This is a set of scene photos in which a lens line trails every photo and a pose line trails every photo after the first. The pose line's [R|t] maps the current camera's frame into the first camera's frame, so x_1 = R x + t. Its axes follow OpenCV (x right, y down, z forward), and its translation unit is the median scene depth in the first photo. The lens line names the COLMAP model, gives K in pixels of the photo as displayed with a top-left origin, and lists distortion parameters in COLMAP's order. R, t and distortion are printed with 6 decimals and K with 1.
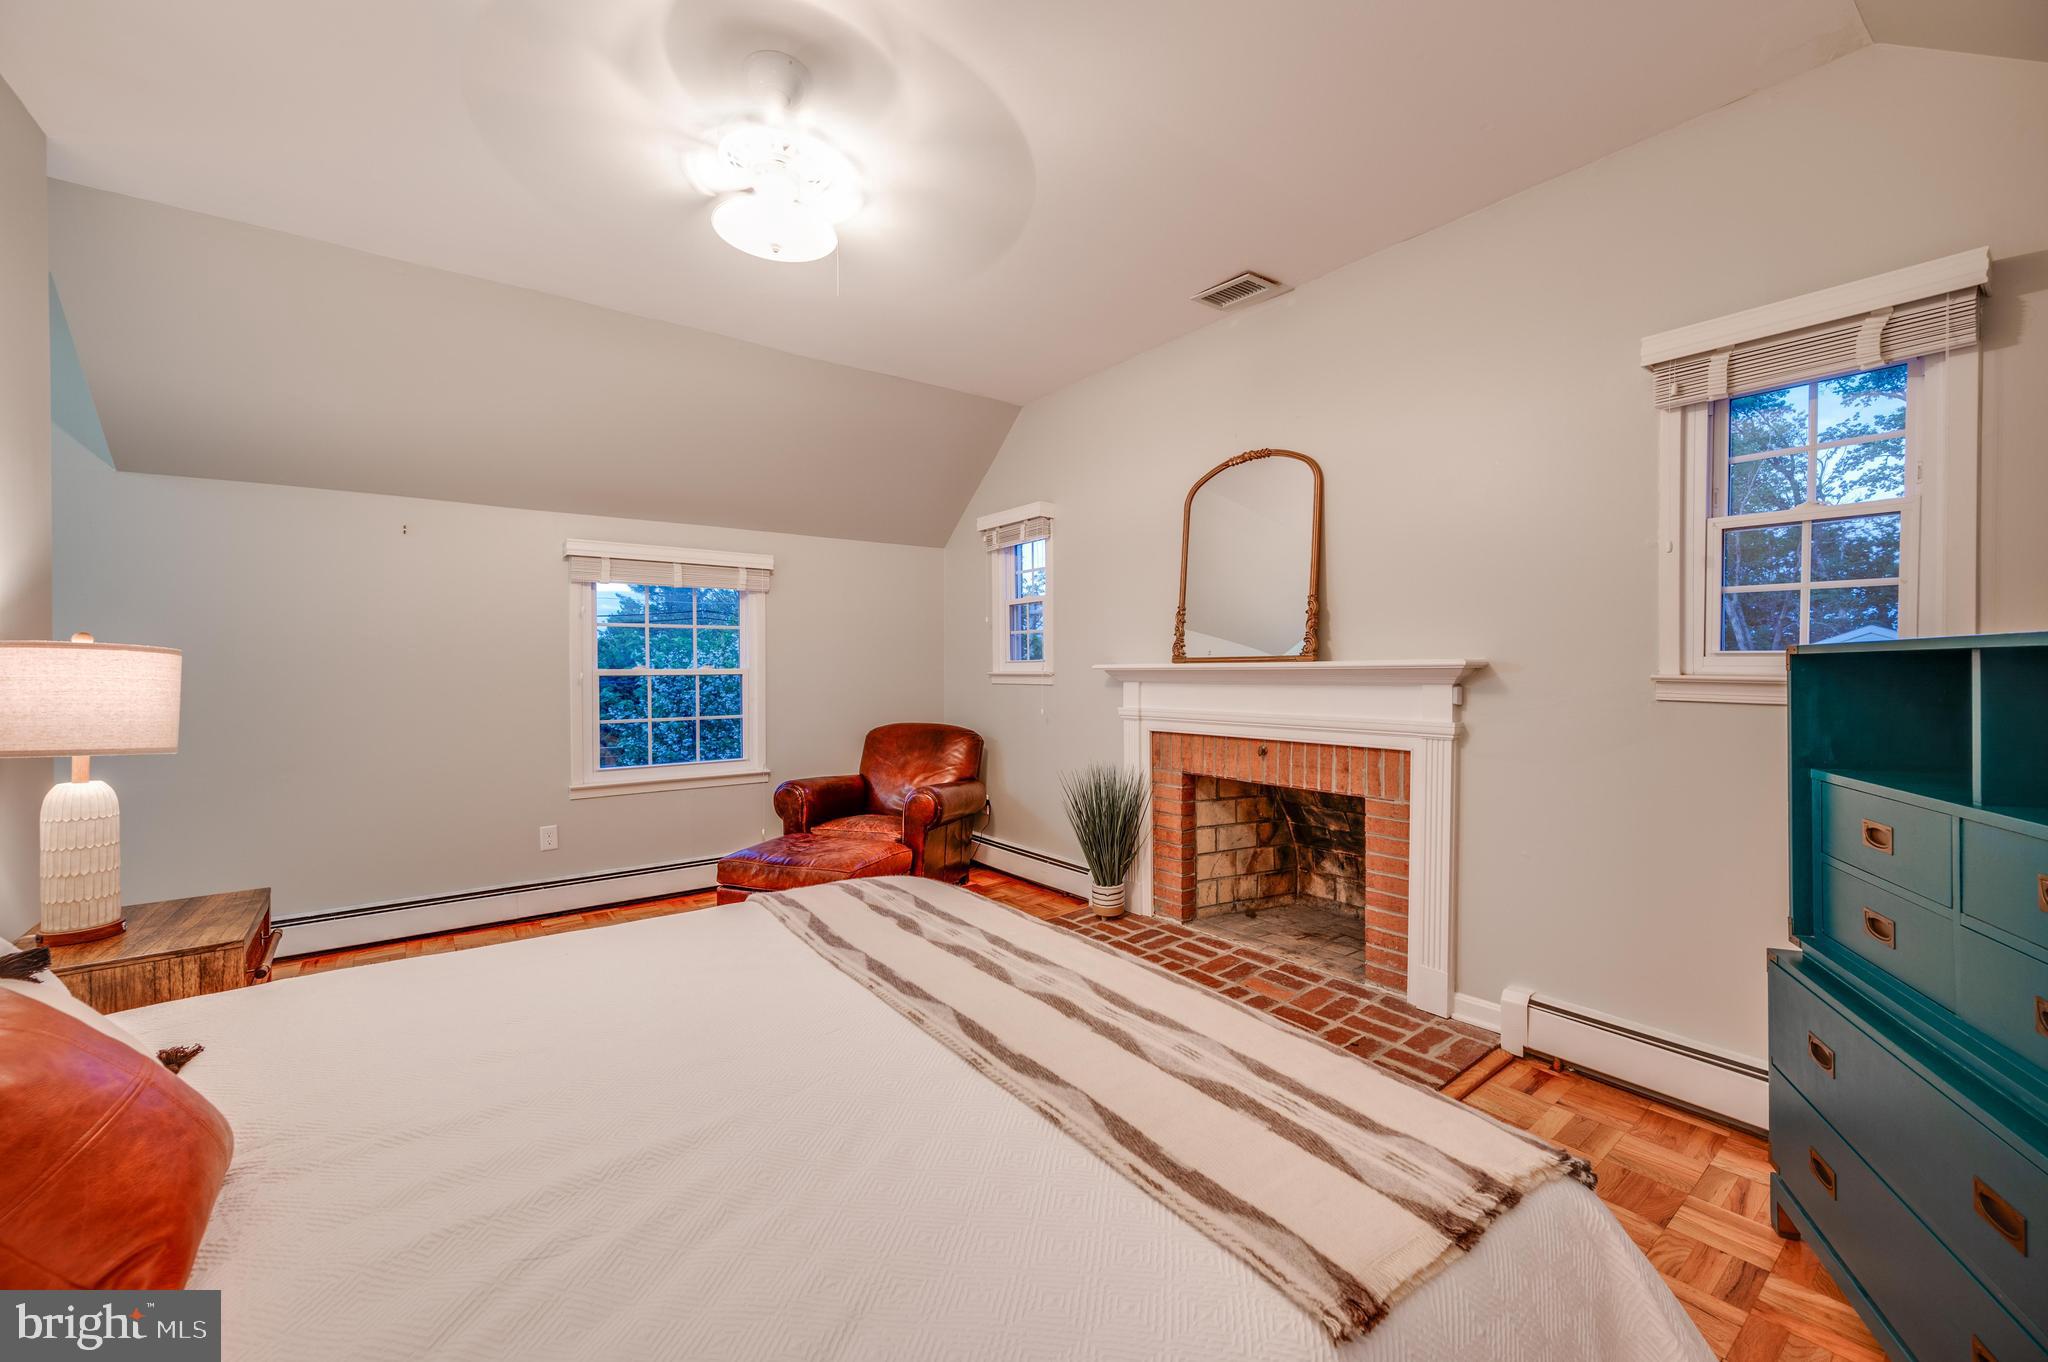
lens RADIAL K [[813.2, 0, 1030.5], [0, 813.2, 671.1], [0, 0, 1]] dist [0.001518, 0.000067]
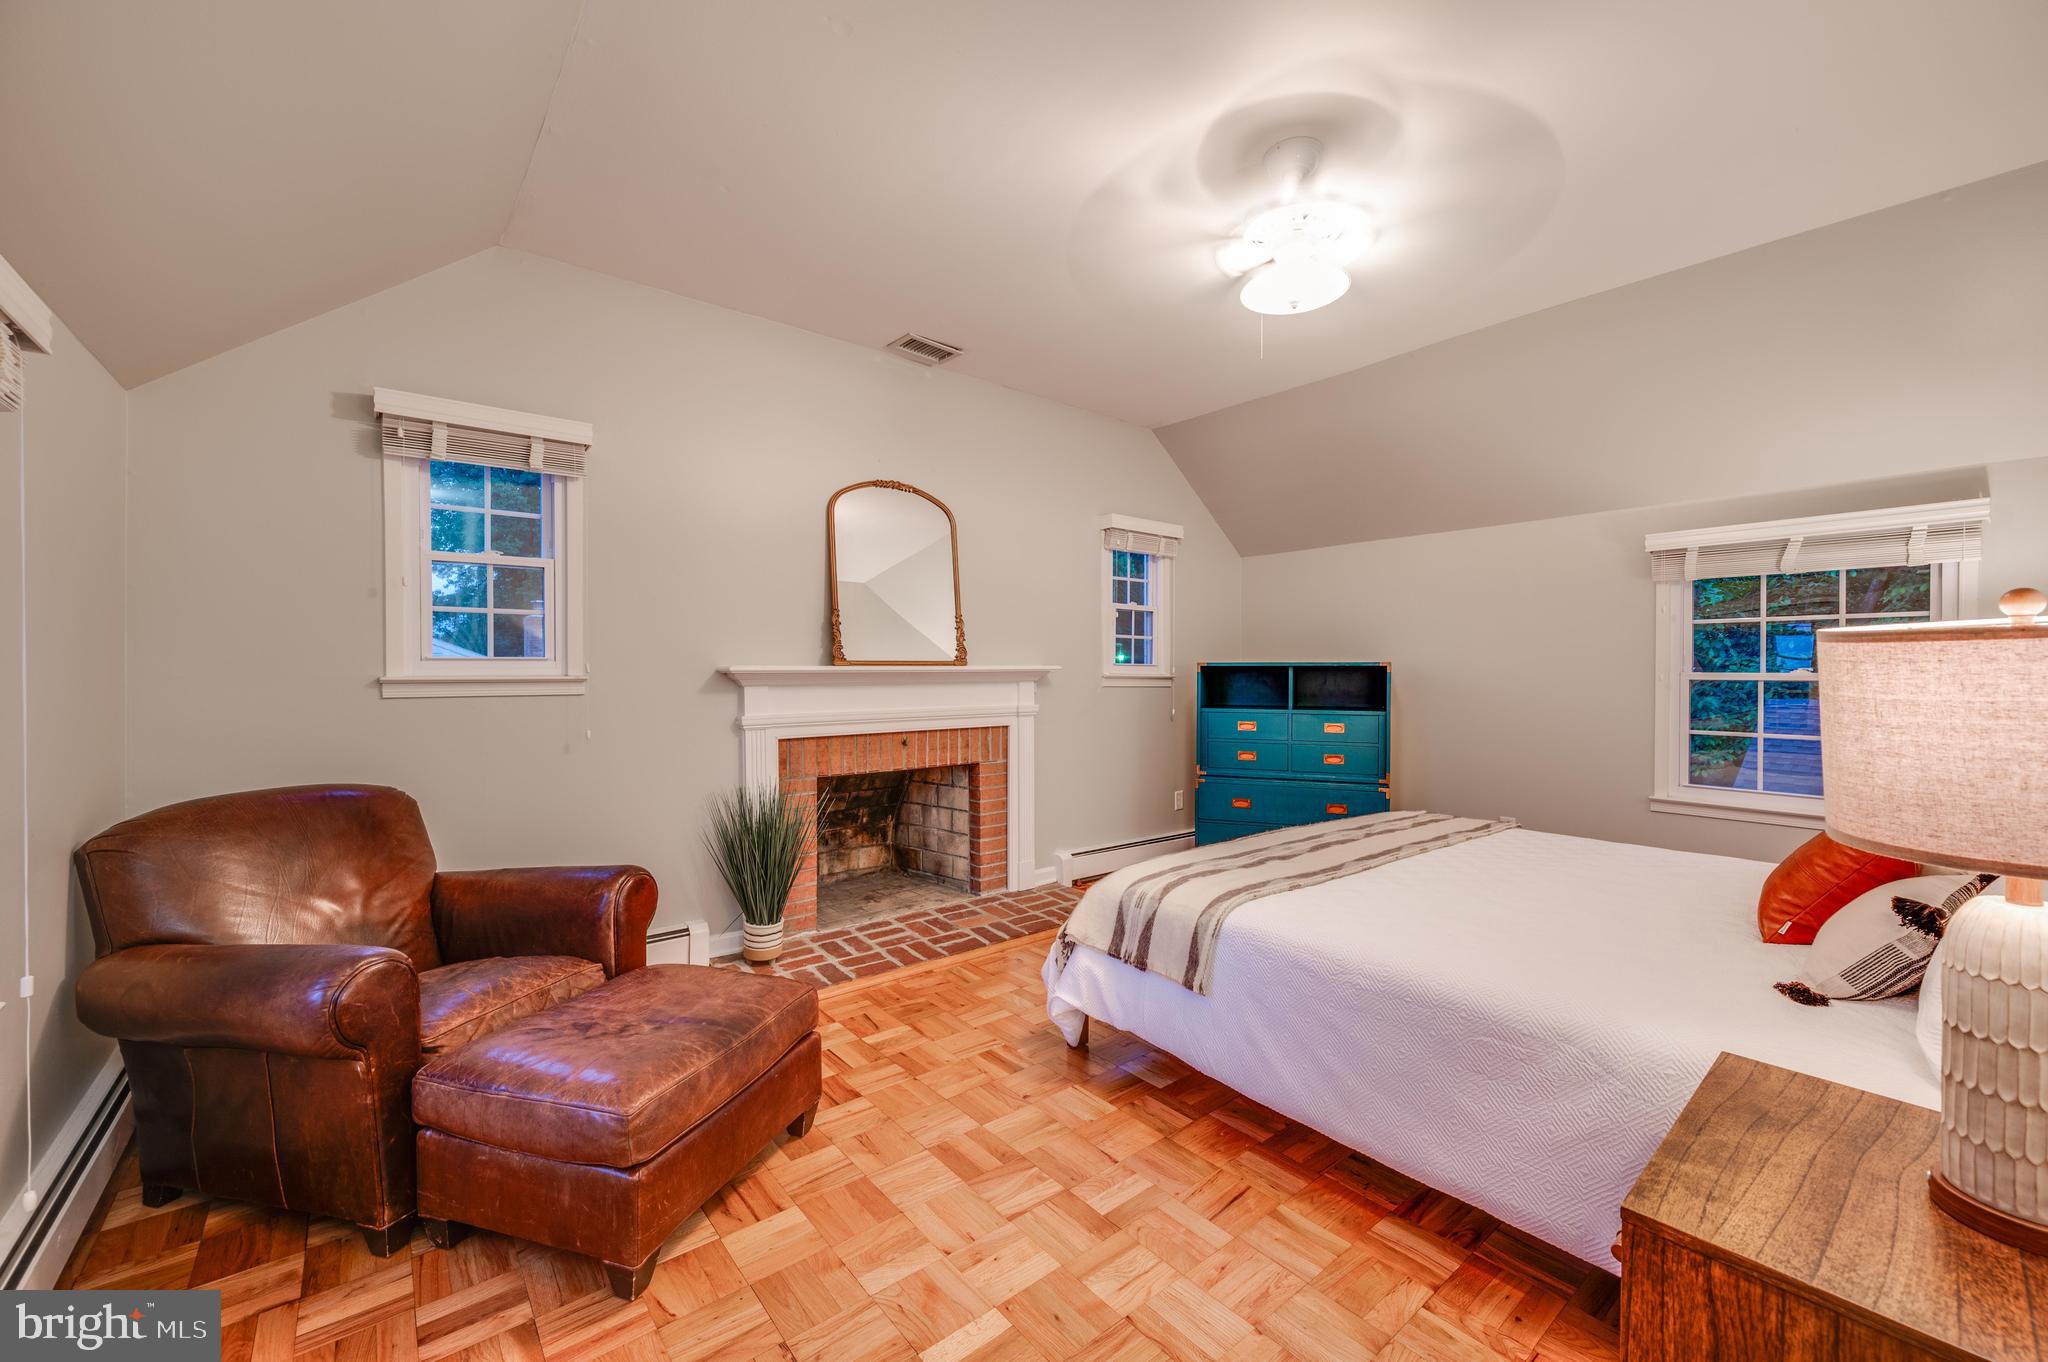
lens RADIAL K [[813.2, 0, 1030.0], [0, 813.2, 666.6], [0, 0, 1]] dist [0.001518, 0.000067]
pose [[-0.044645, 0.006240, 0.998983, -0.921013], [0.000070, 0.999981, -0.006243, -0.002326], [-0.999003, -0.000209, -0.044644, 0.901091]]
